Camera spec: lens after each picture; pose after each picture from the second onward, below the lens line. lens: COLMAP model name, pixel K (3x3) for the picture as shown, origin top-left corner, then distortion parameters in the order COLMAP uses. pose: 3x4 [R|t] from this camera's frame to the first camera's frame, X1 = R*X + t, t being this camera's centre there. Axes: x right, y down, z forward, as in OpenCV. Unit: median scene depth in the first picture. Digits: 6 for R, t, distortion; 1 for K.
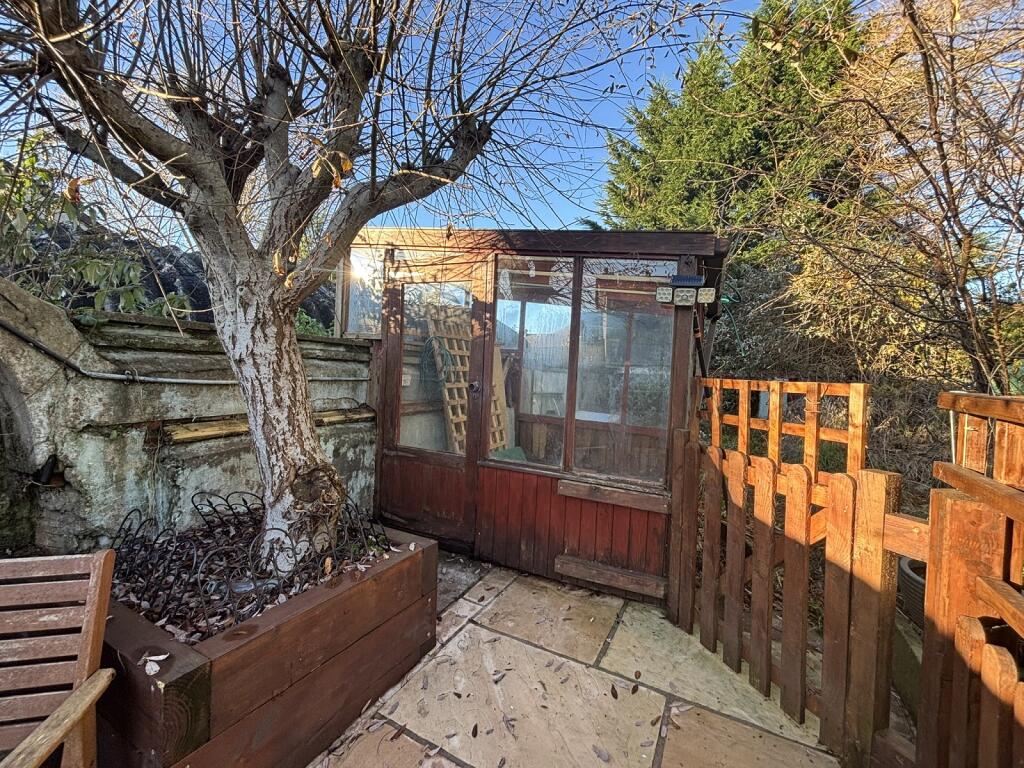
lens RADIAL K [[430.6, 0, 512.0], [0, 430.6, 384.0], [0, 0, 1]] dist [-0.001847, -0.000097]
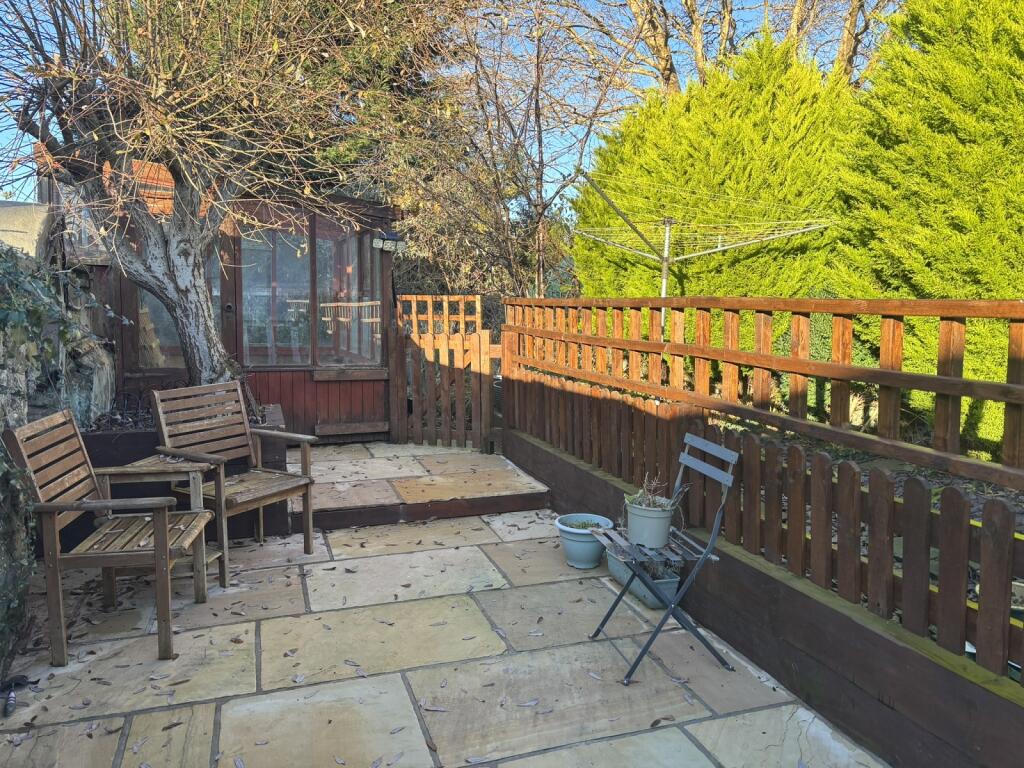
lens RADIAL K [[774.9, 0, 503.4], [0, 774.9, 390.5], [0, 0, 1]] dist [0.092584, -0.131248]
pose [[0.701707, -0.112542, 0.703521, -1.837468], [0.043574, 0.992376, 0.115288, 0.027816], [-0.711132, -0.050243, 0.701261, -1.807103]]
